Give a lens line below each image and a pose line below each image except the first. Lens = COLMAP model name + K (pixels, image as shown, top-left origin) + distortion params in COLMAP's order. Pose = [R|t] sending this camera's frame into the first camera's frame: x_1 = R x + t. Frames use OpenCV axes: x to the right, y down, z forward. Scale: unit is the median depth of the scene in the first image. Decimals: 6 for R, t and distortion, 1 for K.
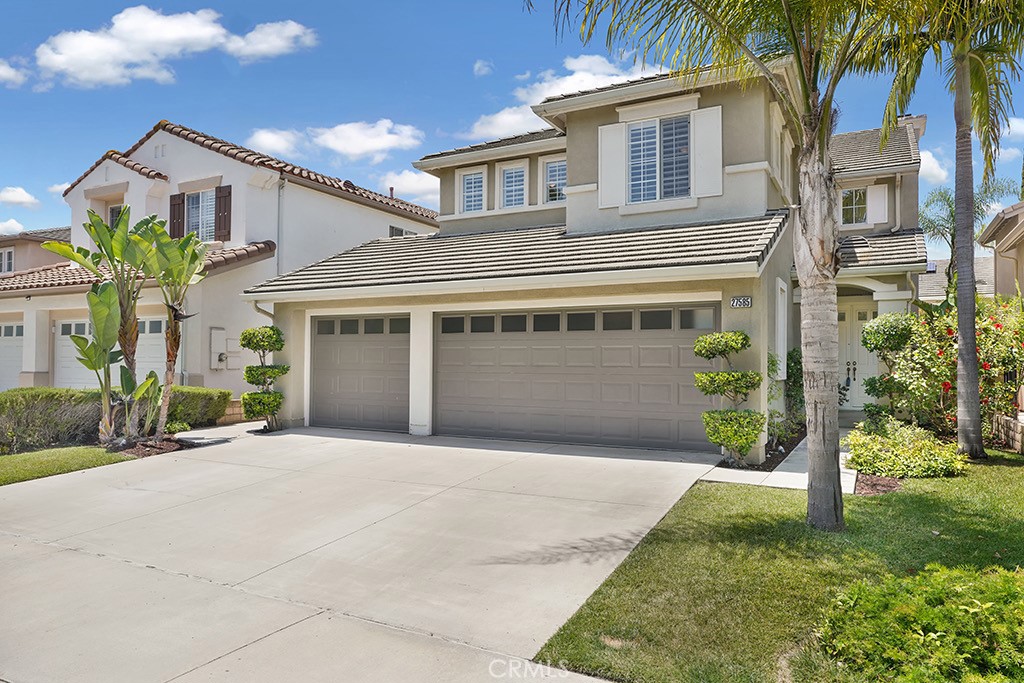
lens RADIAL K [[681.1, 0, 512.0], [0, 681.1, 341.5], [0, 0, 1]] dist [-0.000031, -0.000064]
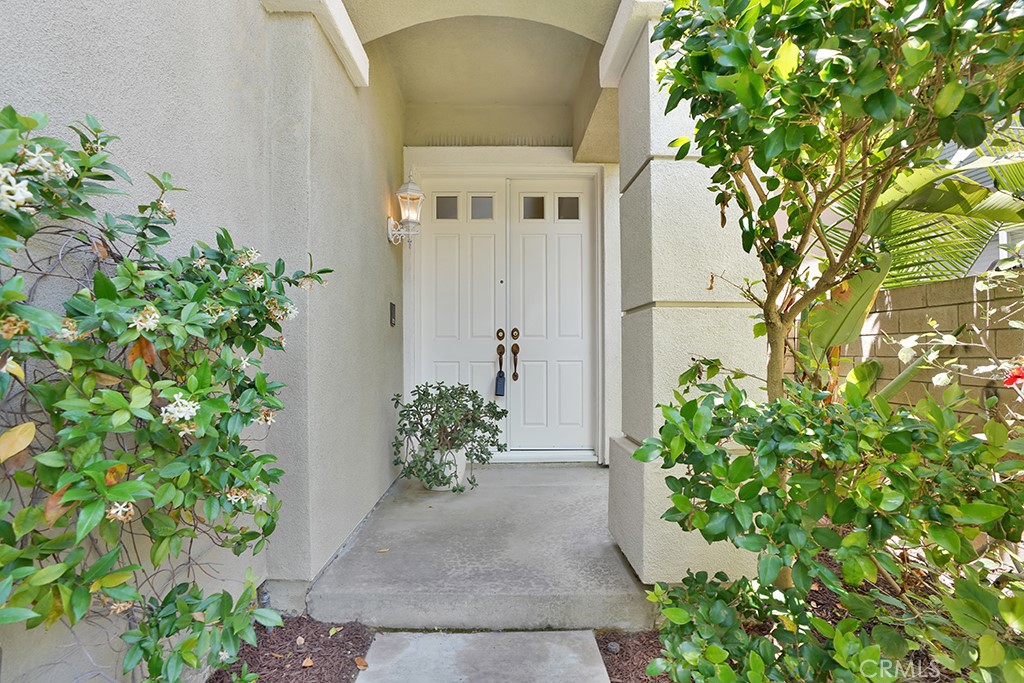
lens RADIAL K [[484.0, 0, 513.1], [0, 484.0, 344.8], [0, 0, 1]] dist [-0.071429, 0.034885]
pose [[0.864504, -0.005449, 0.502596, 0.369401], [-0.005990, 0.999758, 0.021144, 0.032712], [-0.502590, -0.021290, 0.864263, 0.772826]]
